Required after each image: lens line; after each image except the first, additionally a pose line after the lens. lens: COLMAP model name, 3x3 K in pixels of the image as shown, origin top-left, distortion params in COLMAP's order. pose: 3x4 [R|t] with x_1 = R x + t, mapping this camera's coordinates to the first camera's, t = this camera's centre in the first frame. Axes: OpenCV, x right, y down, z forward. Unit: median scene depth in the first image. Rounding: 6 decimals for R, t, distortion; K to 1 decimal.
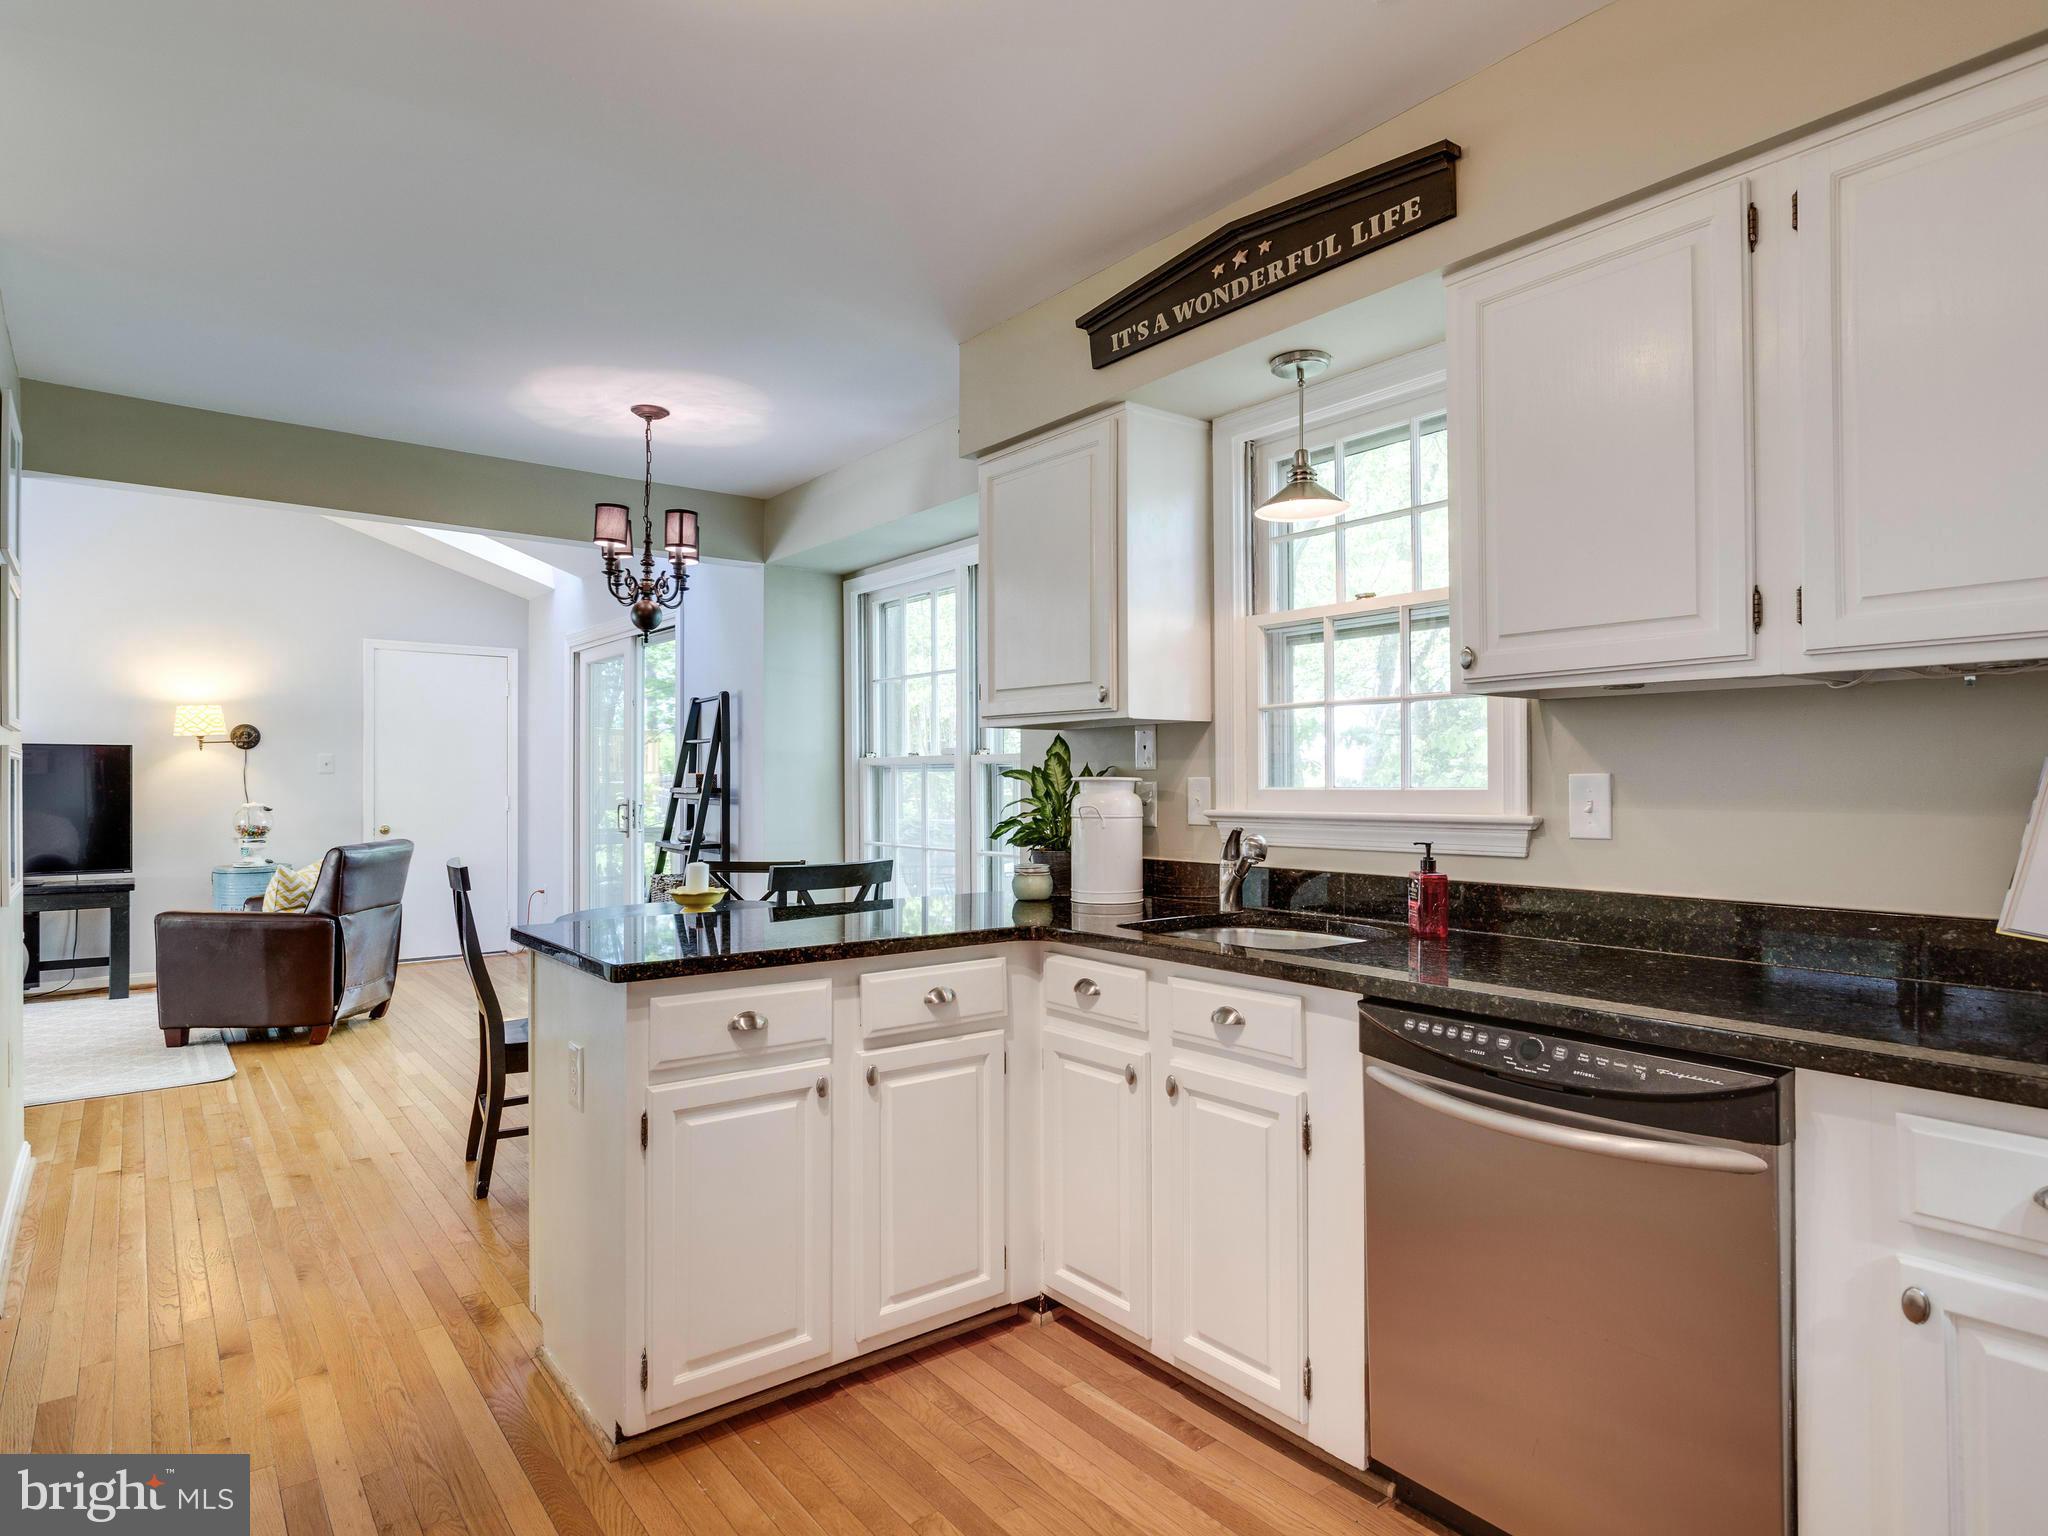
lens RADIAL K [[1100.3, 0, 1003.8], [0, 1100.3, 775.8], [0, 0, 1]] dist [0.001840, 0.002504]
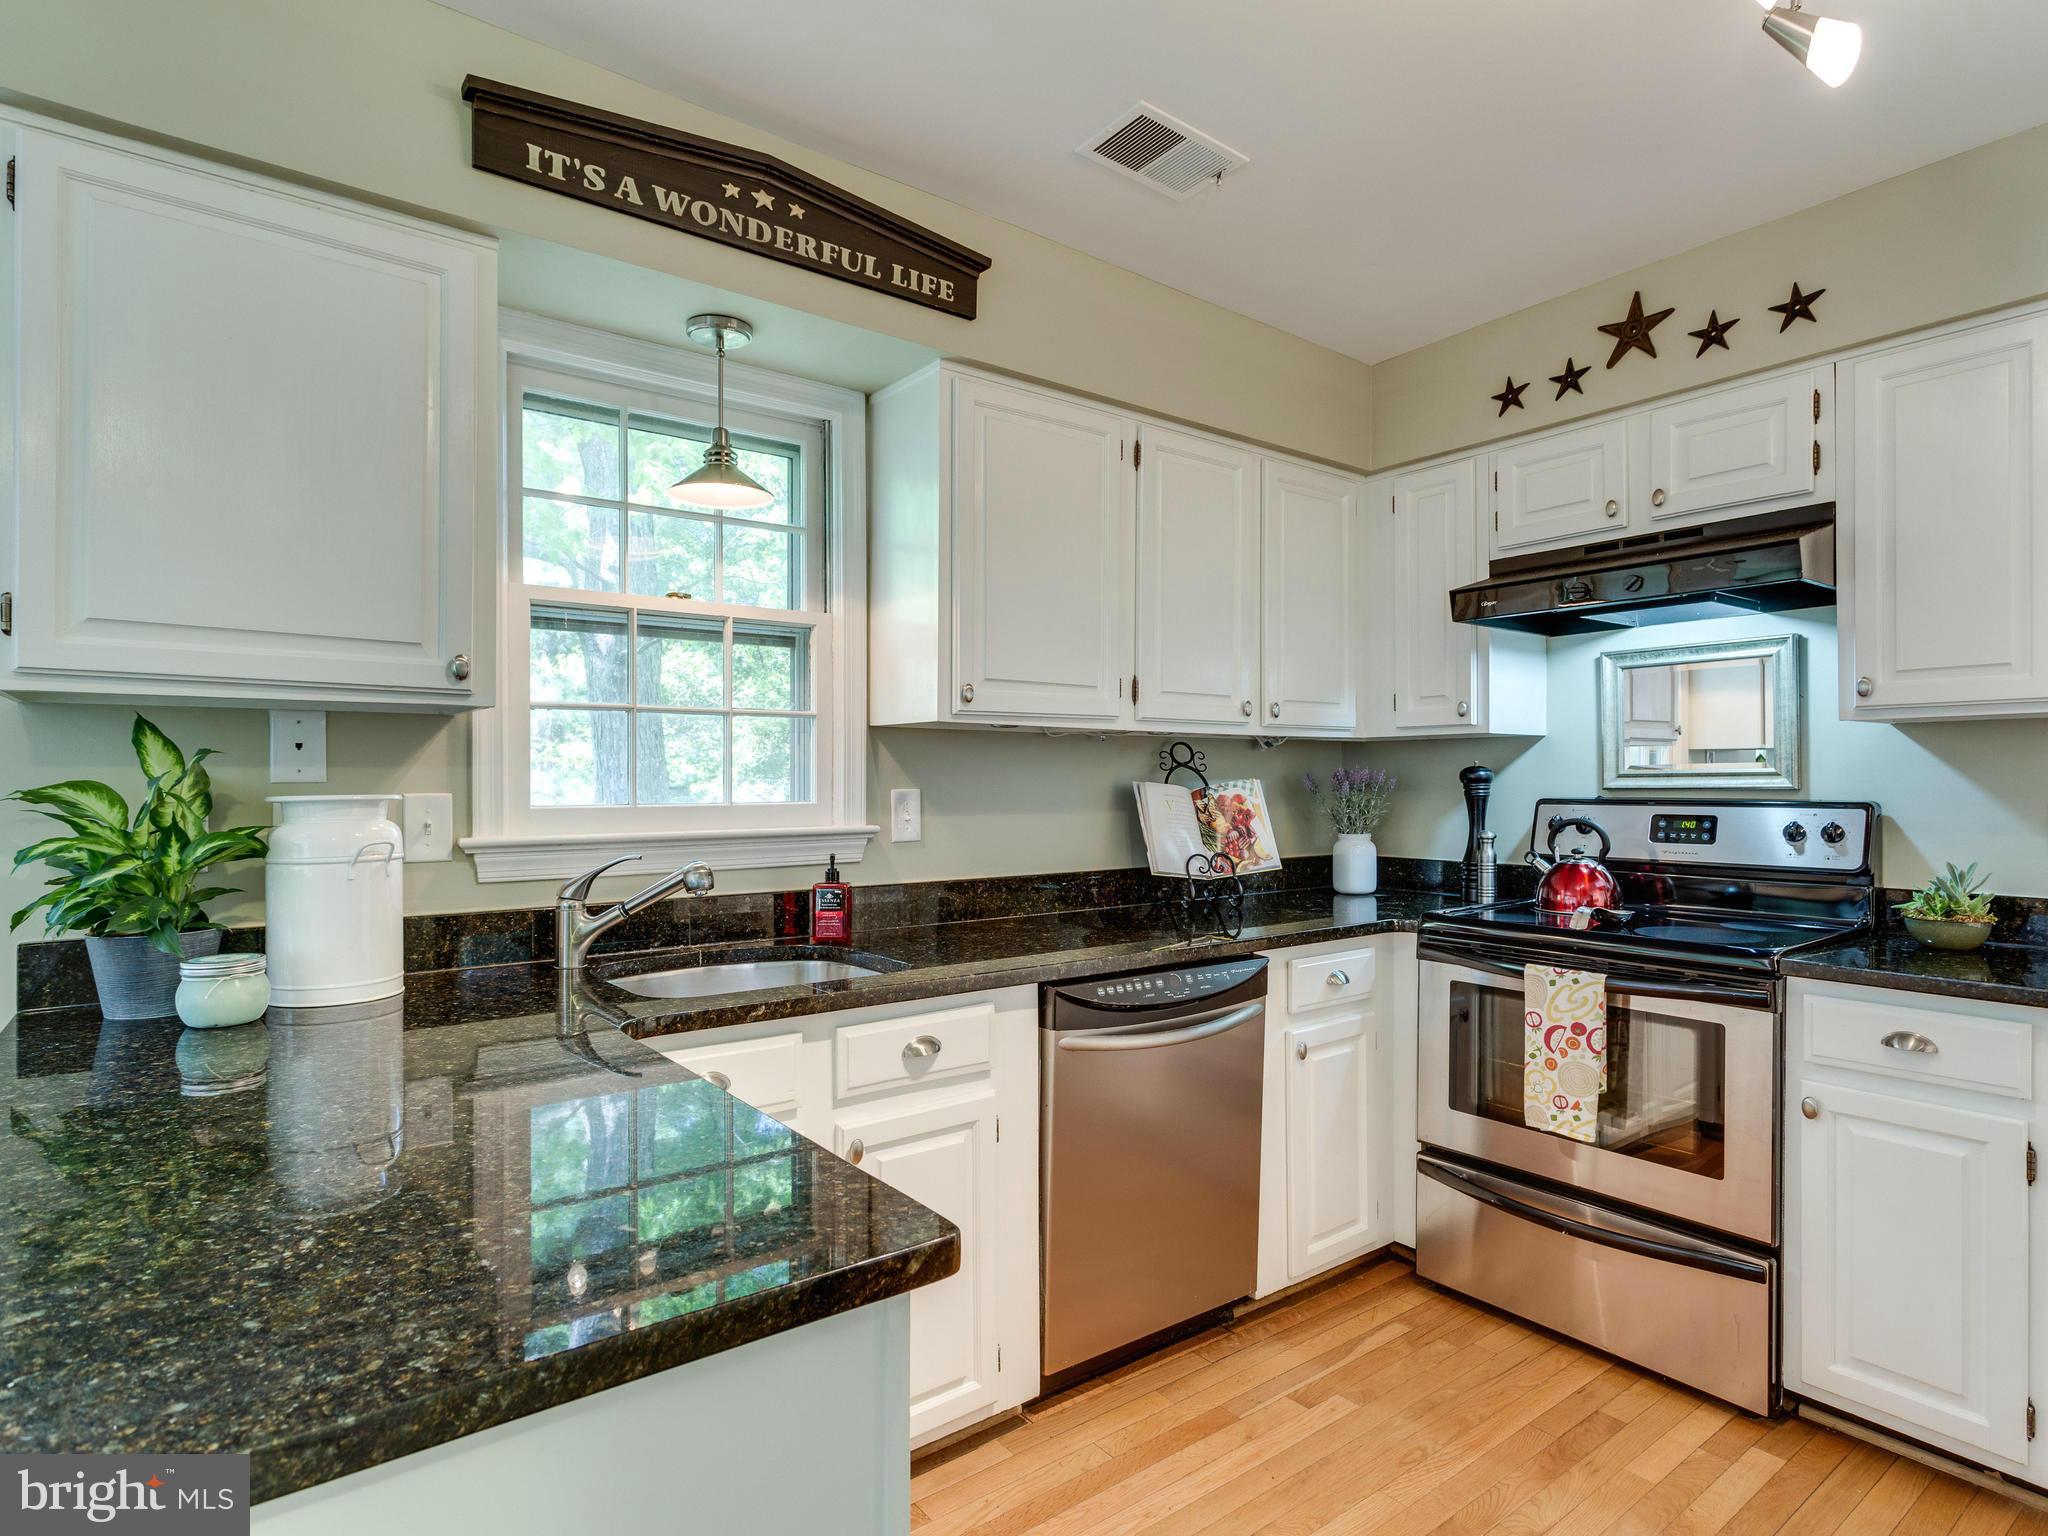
lens RADIAL K [[1100.3, 0, 1010.1], [0, 1100.3, 773.8], [0, 0, 1]] dist [0.001840, 0.002504]
pose [[0.032091, 0.011529, 0.999418, -0.665057], [-0.004376, 0.999926, -0.011394, -0.005520], [-0.999475, -0.004008, 0.032139, 0.796037]]
